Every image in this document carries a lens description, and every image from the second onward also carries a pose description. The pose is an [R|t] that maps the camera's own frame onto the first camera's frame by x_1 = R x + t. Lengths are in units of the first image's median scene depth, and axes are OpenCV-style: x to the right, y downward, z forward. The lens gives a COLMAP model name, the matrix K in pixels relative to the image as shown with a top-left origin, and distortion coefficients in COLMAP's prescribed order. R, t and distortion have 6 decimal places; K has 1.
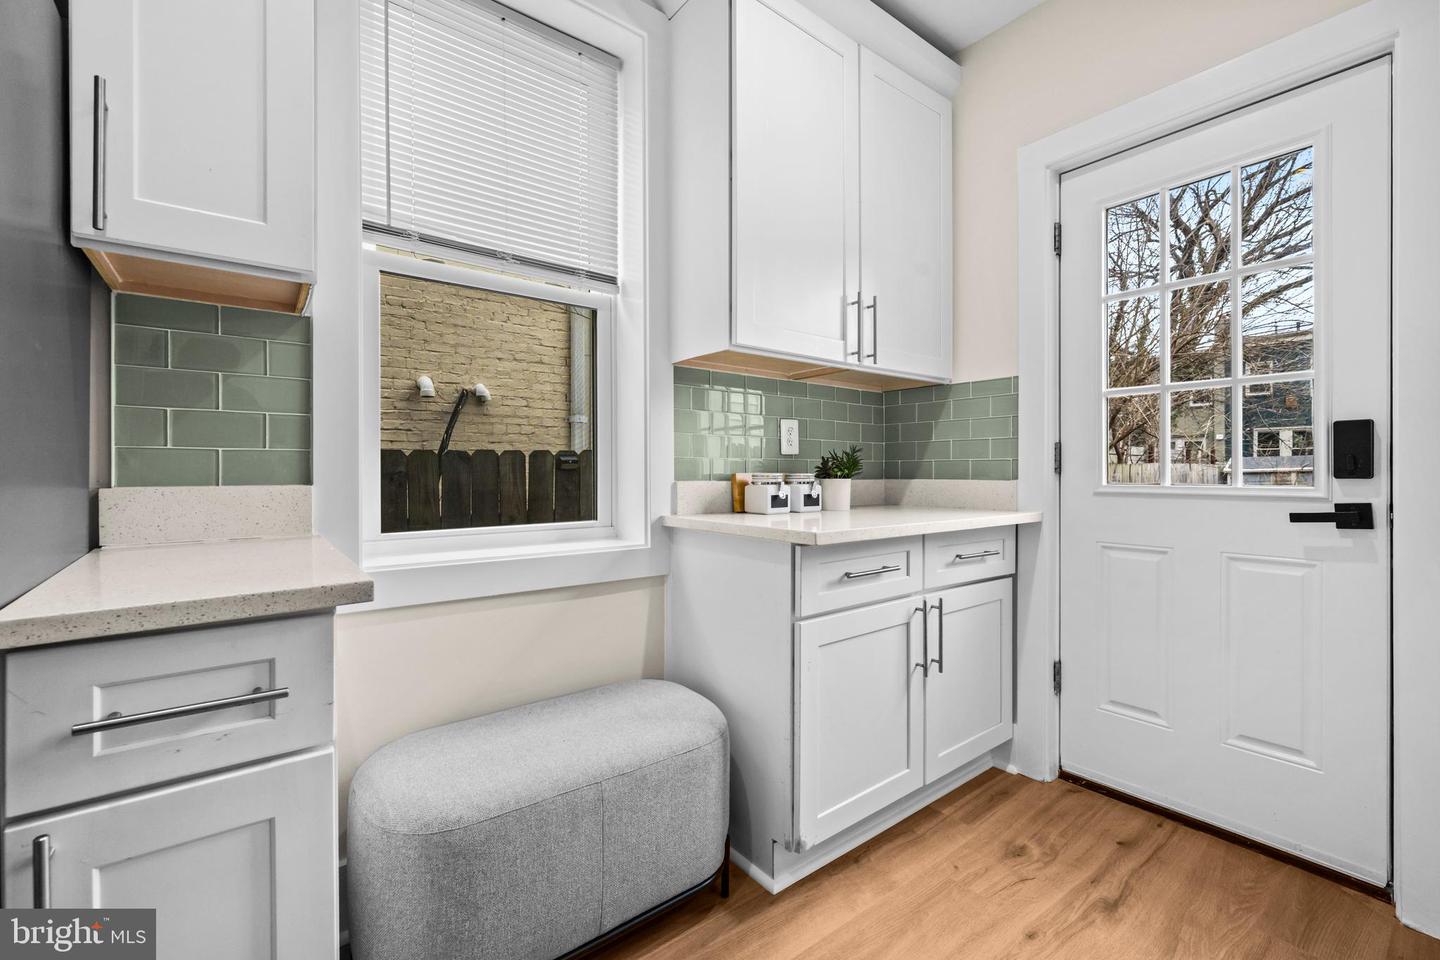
lens RADIAL K [[609.1, 0, 717.7], [0, 609.1, 473.8], [0, 0, 1]] dist [0.000712, -0.000043]
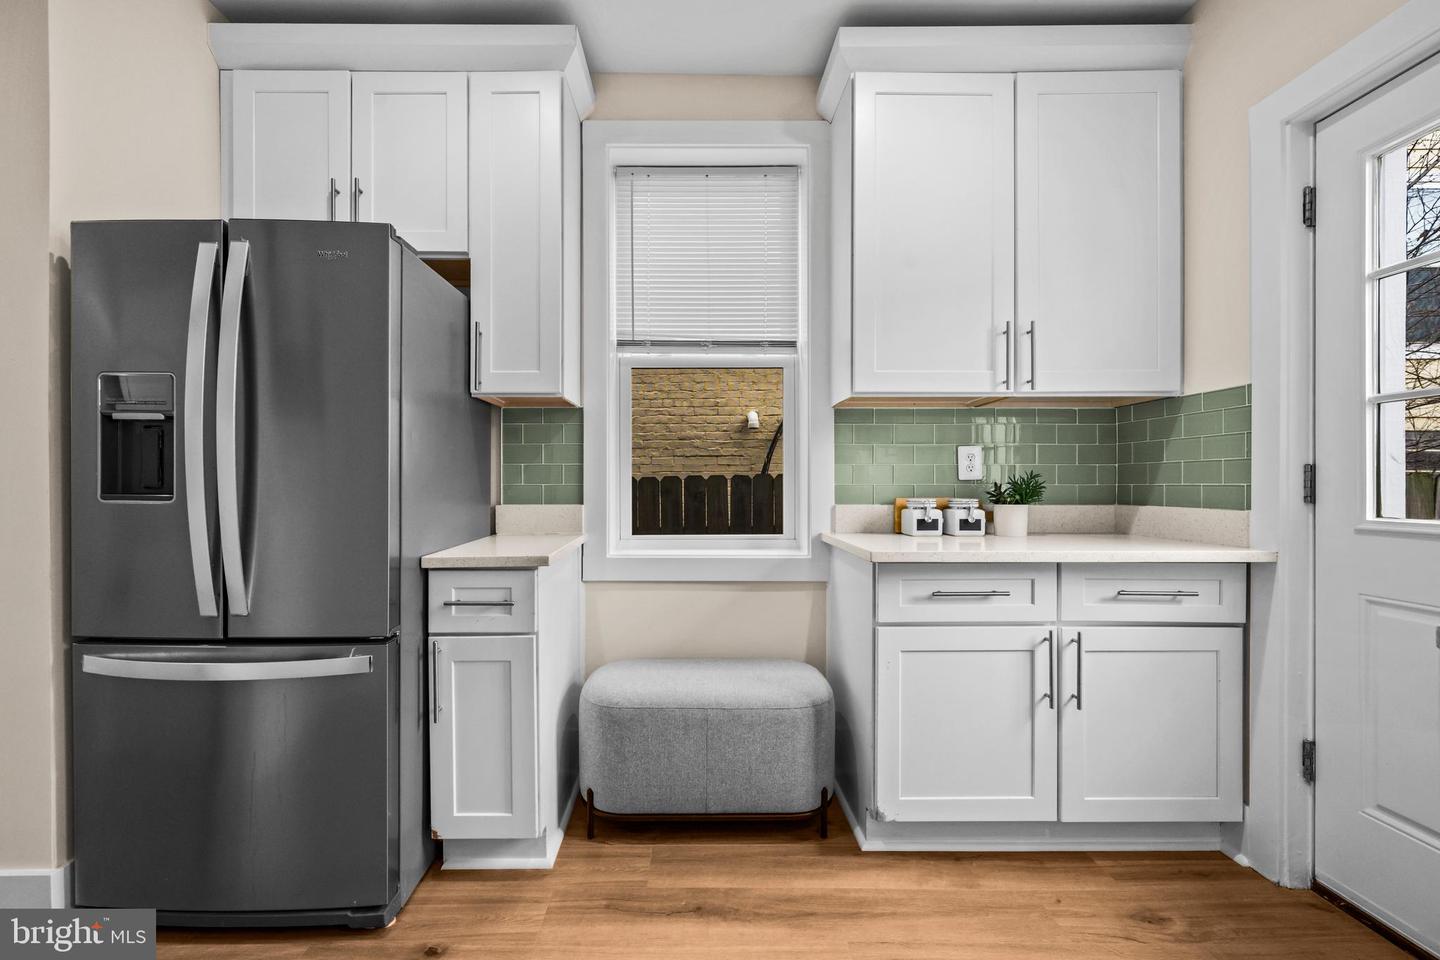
lens RADIAL K [[630.2, 0, 697.0], [0, 630.2, 484.0], [0, 0, 1]] dist [0.000854, 0.000275]
pose [[0.787818, -0.000681, -0.615908, 0.489651], [-0.001627, 0.999994, -0.003187, -0.024331], [0.615906, 0.003513, 0.787812, -0.150463]]
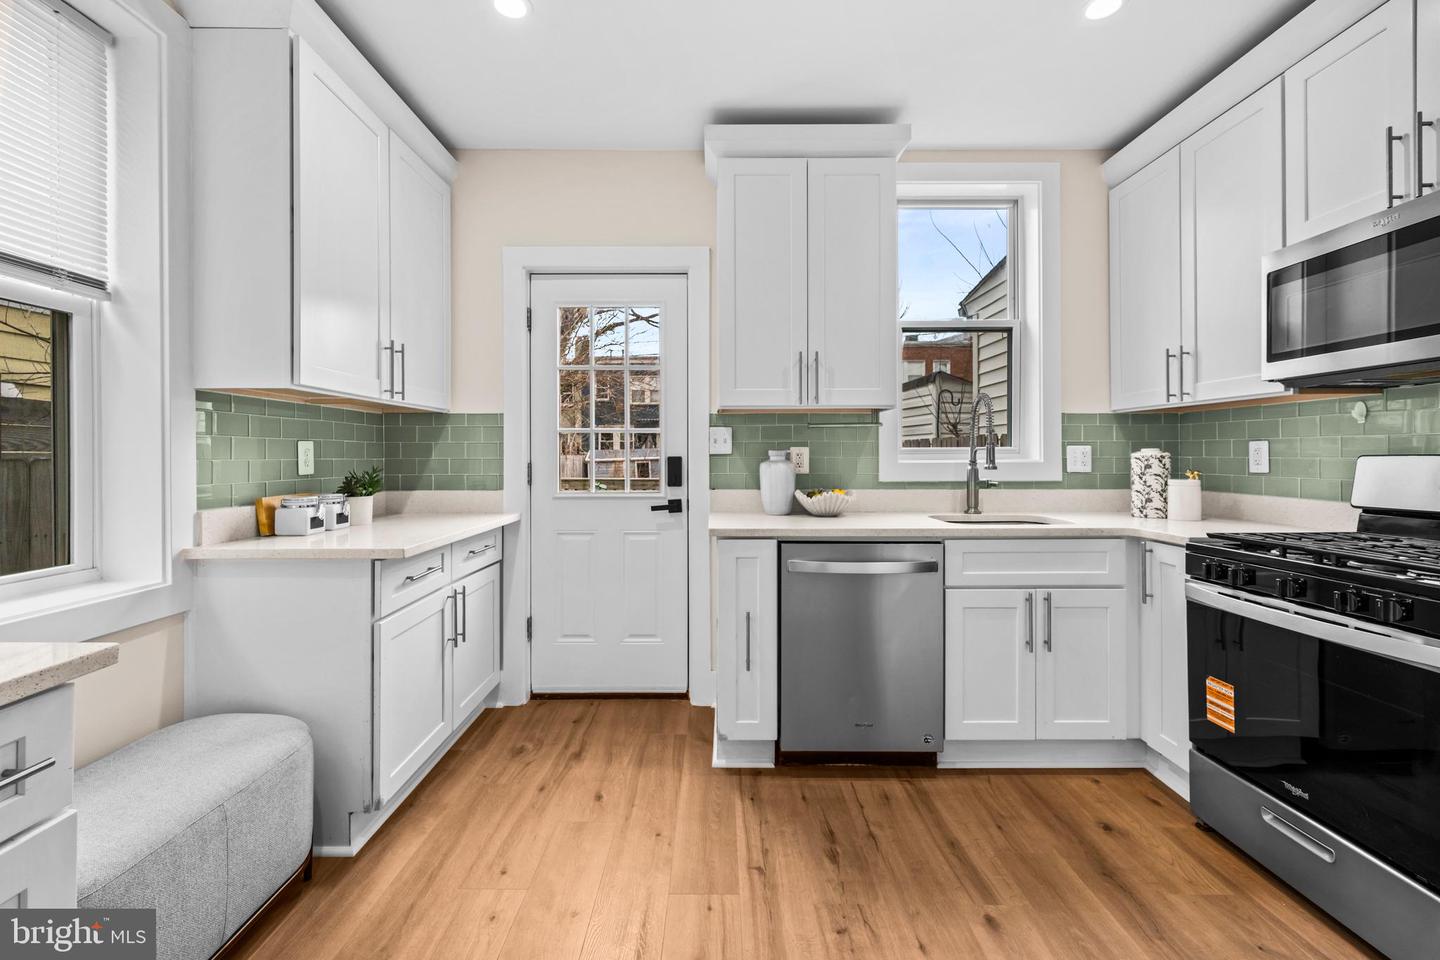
lens RADIAL K [[617.7, 0, 723.4], [0, 617.7, 455.9], [0, 0, 1]] dist [0.000775, 0.000231]
pose [[0.599899, -0.000724, 0.800075, -0.357480], [0.002672, 0.999996, -0.001098, -0.072187], [-0.800071, 0.002797, 0.599899, -0.247759]]
